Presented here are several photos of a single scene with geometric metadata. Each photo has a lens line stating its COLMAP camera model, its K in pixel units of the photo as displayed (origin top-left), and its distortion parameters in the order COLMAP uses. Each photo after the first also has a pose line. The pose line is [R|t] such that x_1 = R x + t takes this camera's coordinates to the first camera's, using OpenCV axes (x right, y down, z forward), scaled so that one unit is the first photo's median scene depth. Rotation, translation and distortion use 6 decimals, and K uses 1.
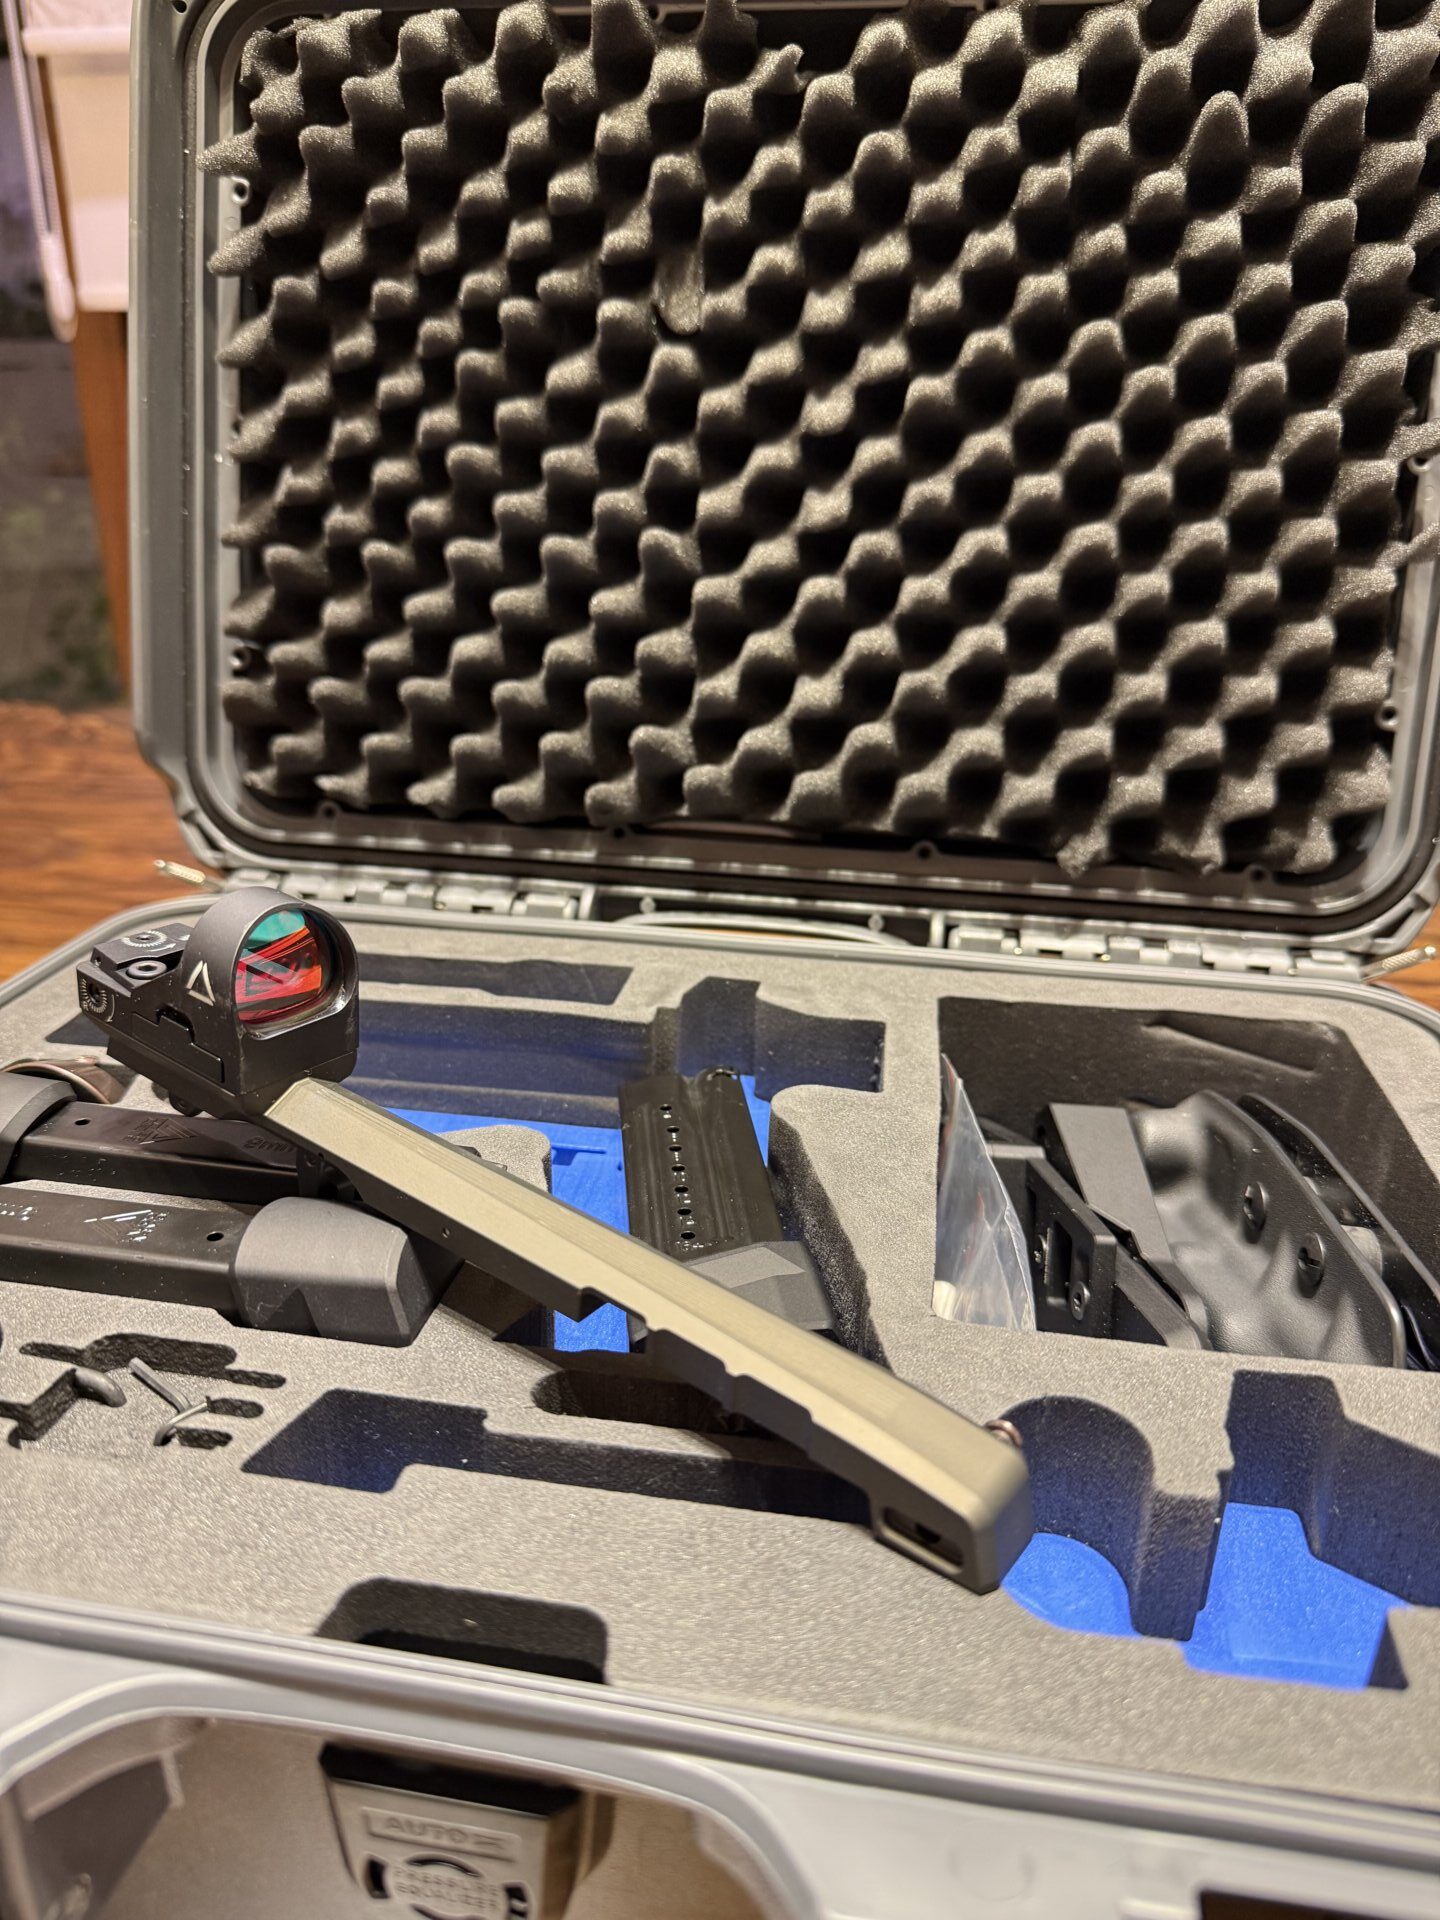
lens RADIAL K [[1419.4, 0, 722.6], [0, 1419.4, 965.5], [0, 0, 1]] dist [0.063874, -0.159271]
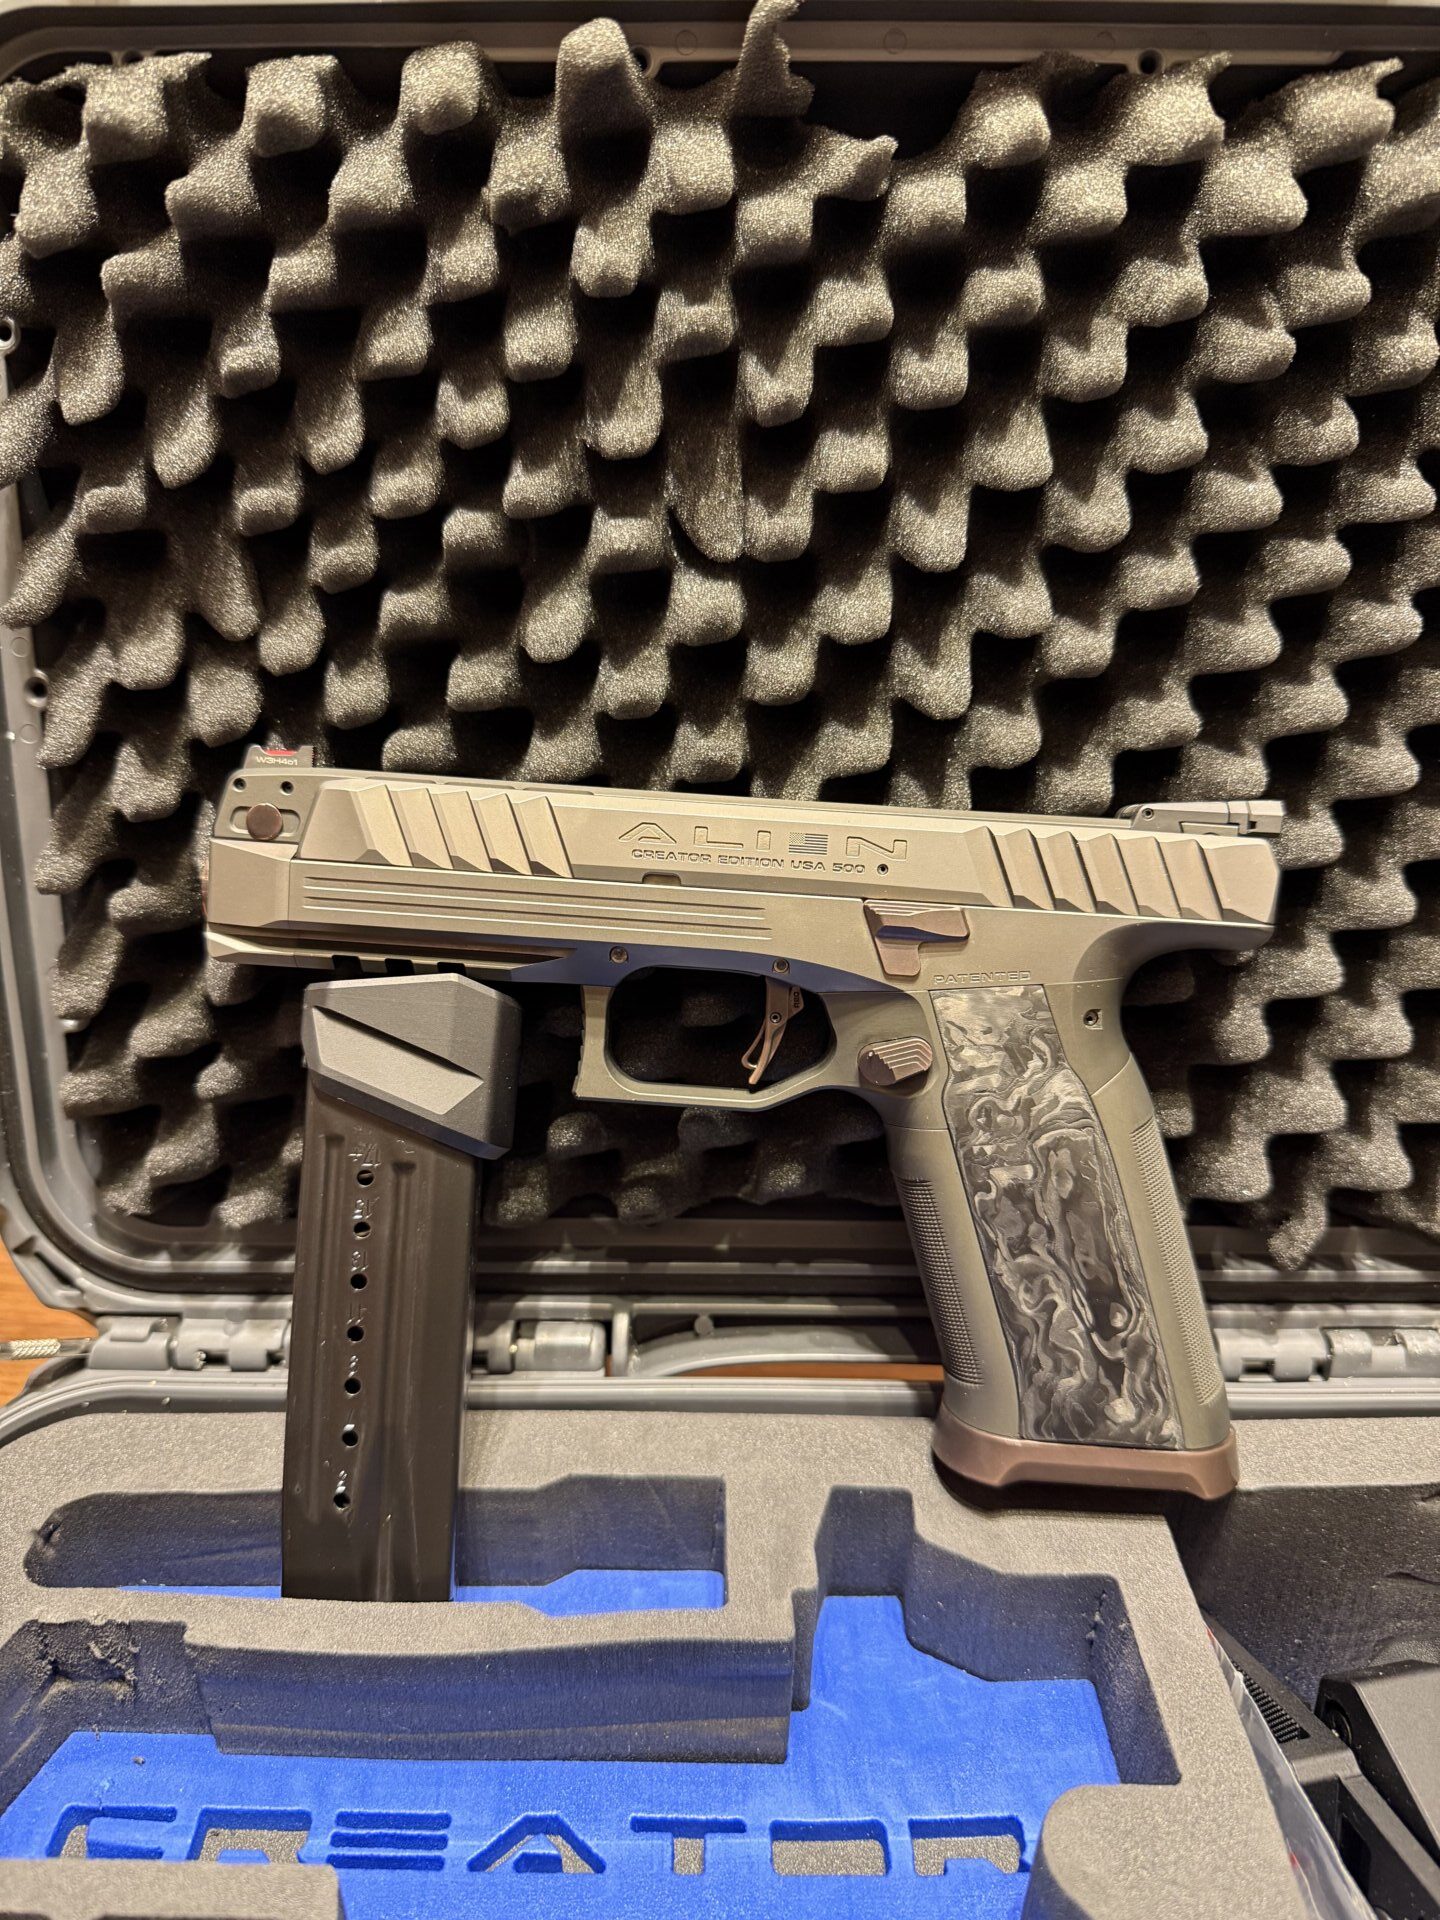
lens RADIAL K [[1419.4, 0, 722.6], [0, 1419.4, 965.5], [0, 0, 1]] dist [0.063874, -0.159271]
pose [[0.987882, -0.085138, 0.129770, -0.139826], [0.075342, 0.994054, 0.078617, -0.323690], [-0.135692, -0.067887, 0.988423, 0.331156]]
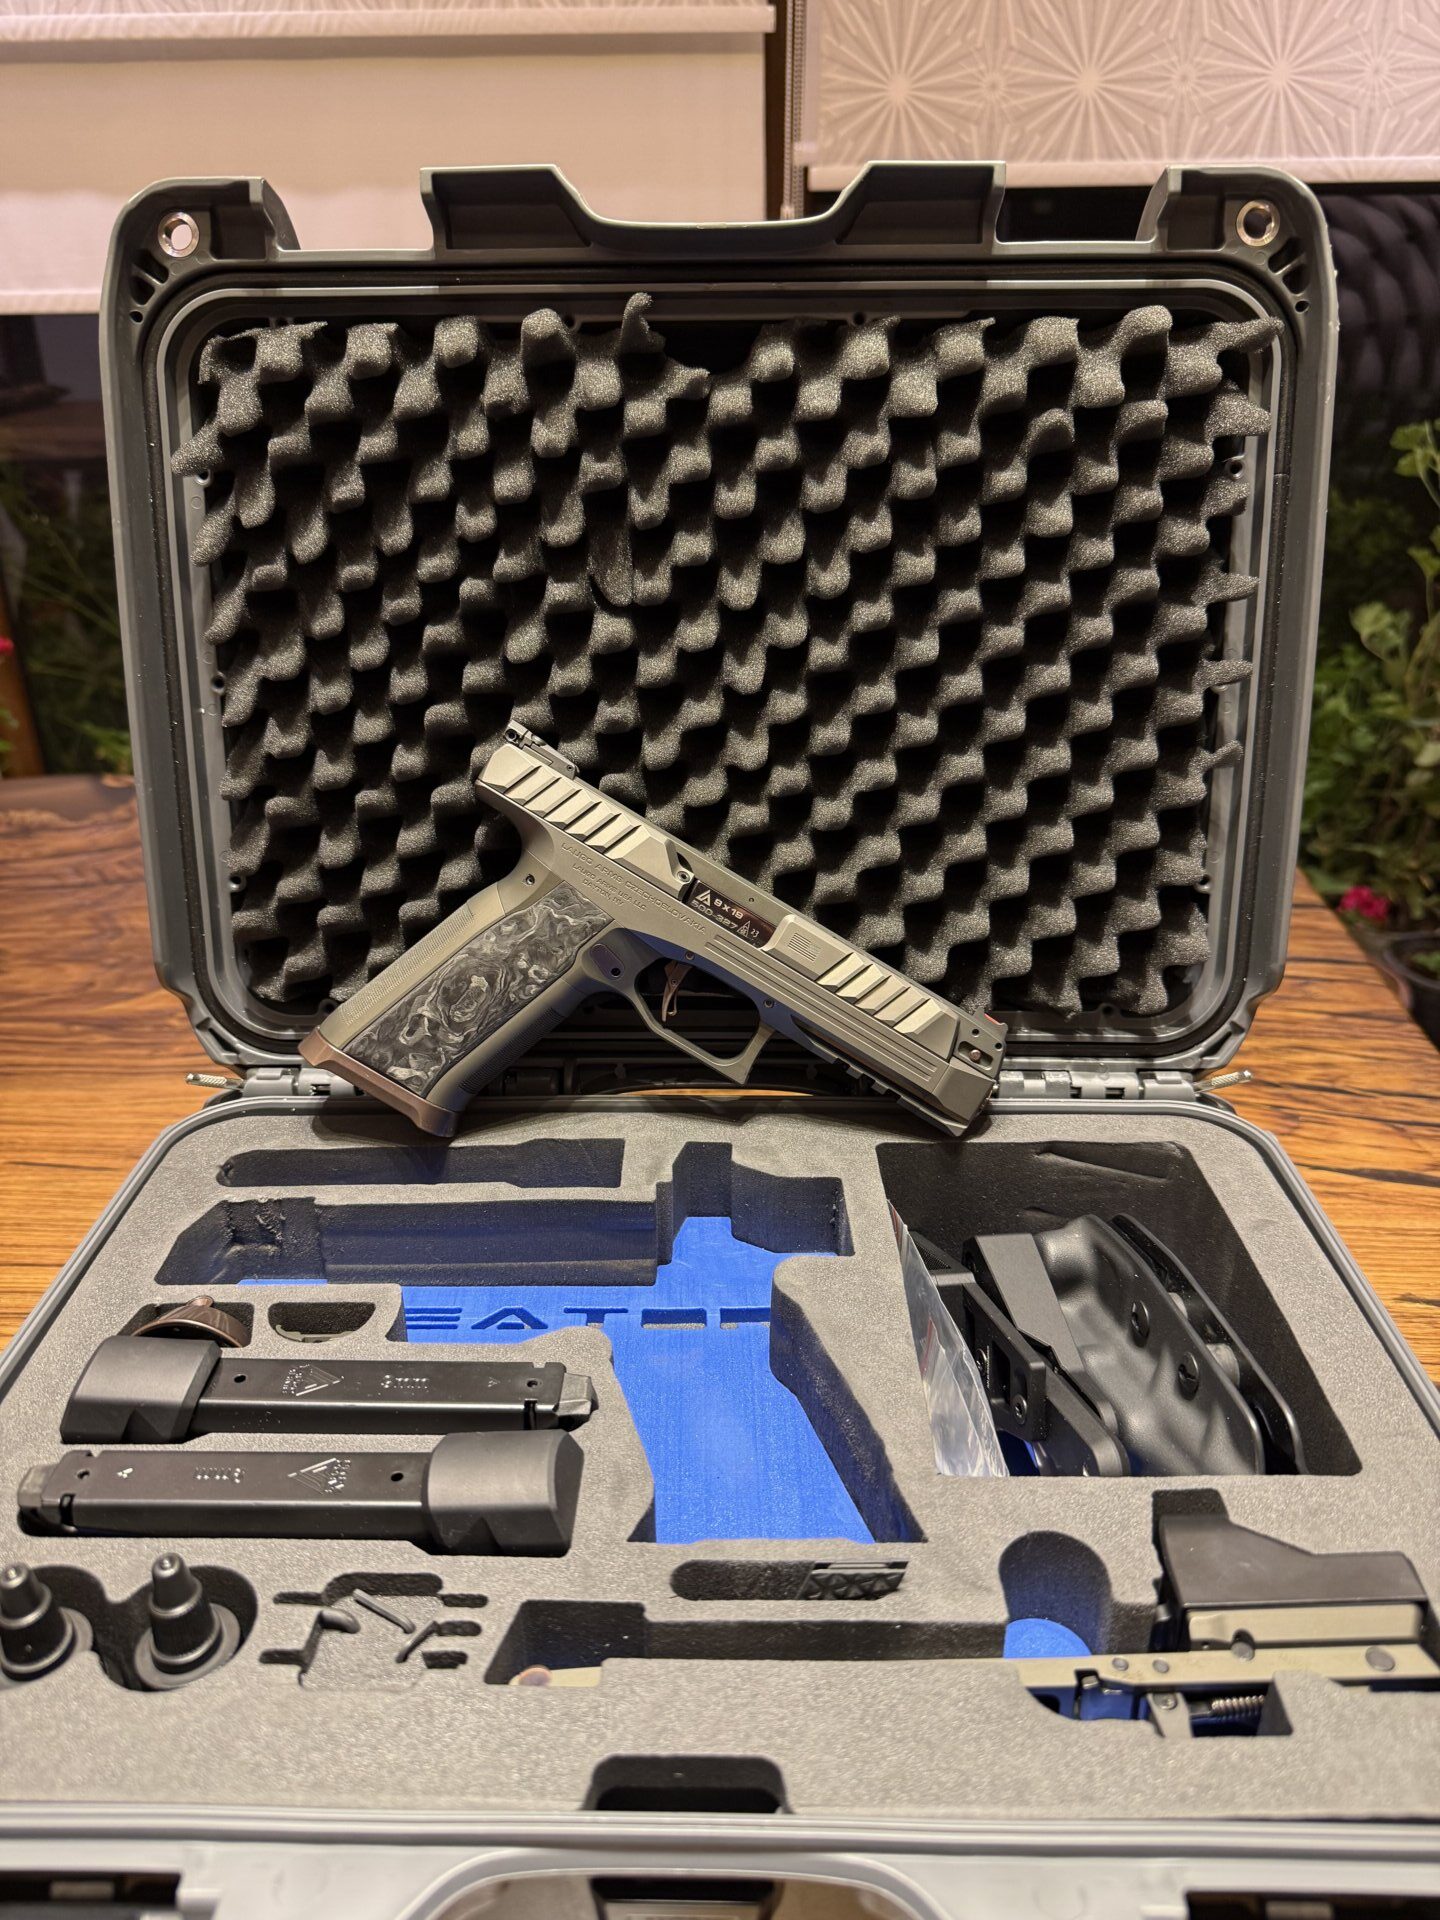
lens RADIAL K [[1391.0, 0, 720.4], [0, 1391.0, 969.9], [0, 0, 1]] dist [0.077206, -0.158758]
pose [[0.988953, -0.086691, 0.120239, -0.116640], [0.080260, 0.995123, 0.057347, -0.214725], [-0.124624, -0.047063, 0.991087, -0.188340]]
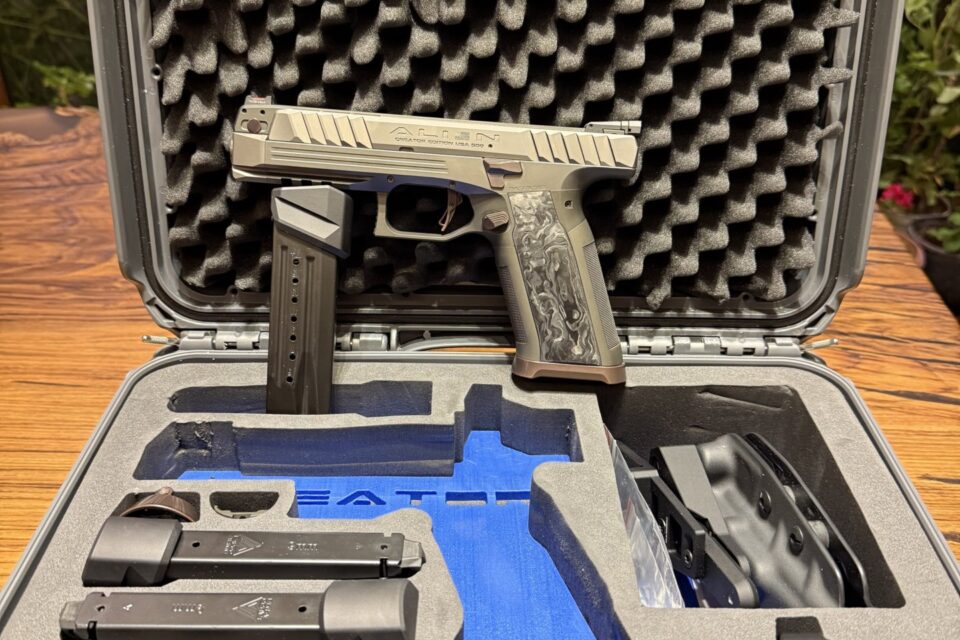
lens RADIAL K [[922.2, 0, 483.7], [0, 922.2, 325.5], [0, 0, 1]] dist [0.139270, -0.324074]
pose [[0.986797, -0.092201, 0.133160, -0.157530], [0.069959, 0.984145, 0.162985, -0.278007], [-0.146076, -0.151517, 0.977601, -0.195590]]
